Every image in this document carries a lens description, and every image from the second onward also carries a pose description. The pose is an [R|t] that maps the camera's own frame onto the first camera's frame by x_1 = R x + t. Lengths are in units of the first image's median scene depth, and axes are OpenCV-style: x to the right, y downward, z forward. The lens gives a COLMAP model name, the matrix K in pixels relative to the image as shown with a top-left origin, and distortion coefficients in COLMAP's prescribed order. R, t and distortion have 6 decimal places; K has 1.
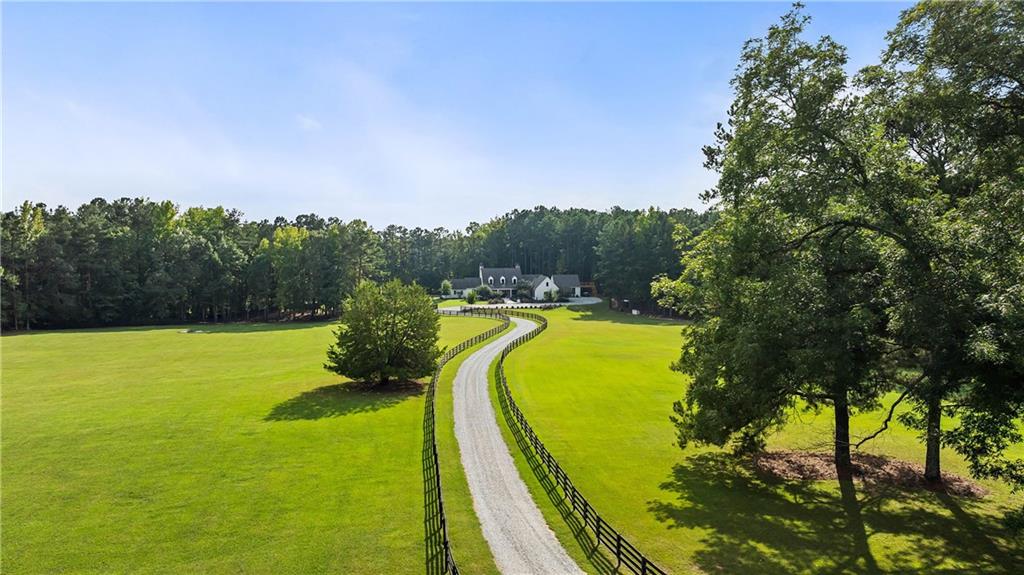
lens RADIAL K [[724.4, 0, 512.0], [0, 724.4, 287.5], [0, 0, 1]] dist [-0.019255, 0.003471]
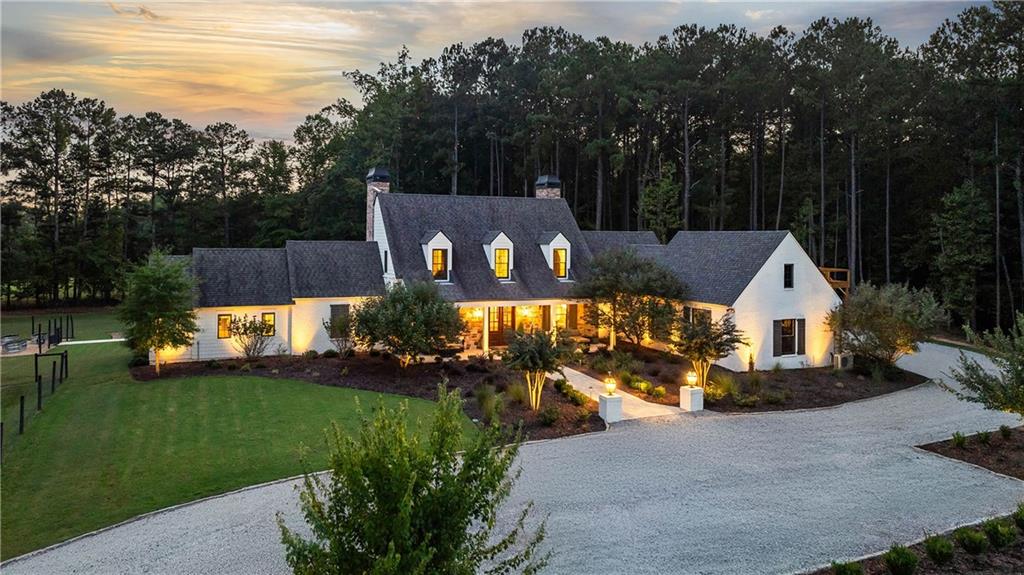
lens RADIAL K [[690.5, 0, 518.0], [0, 690.5, 243.9], [0, 0, 1]] dist [-0.017695, -0.000293]
pose [[0.968083, 0.013861, 0.250246, -0.051162], [-0.003727, 0.999155, -0.040925, -0.005130], [-0.250602, 0.038686, 0.967317, 0.788010]]
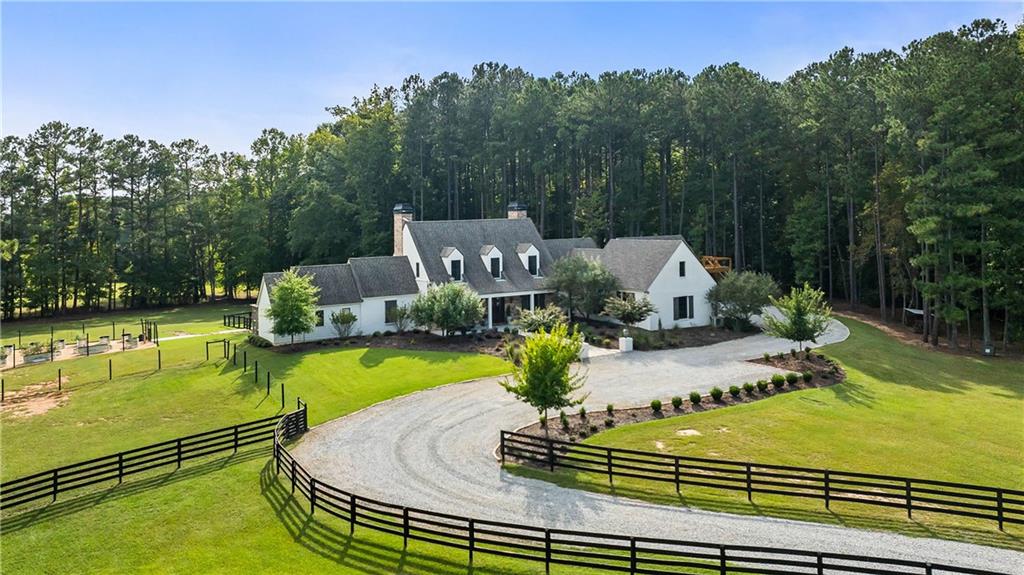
lens RADIAL K [[724.4, 0, 512.0], [0, 724.4, 287.5], [0, 0, 1]] dist [-0.019255, 0.003471]
pose [[0.931500, -0.050248, 0.360255, -0.103412], [0.036643, 0.998337, 0.044501, -0.011718], [-0.361892, -0.028252, 0.931792, 0.703693]]
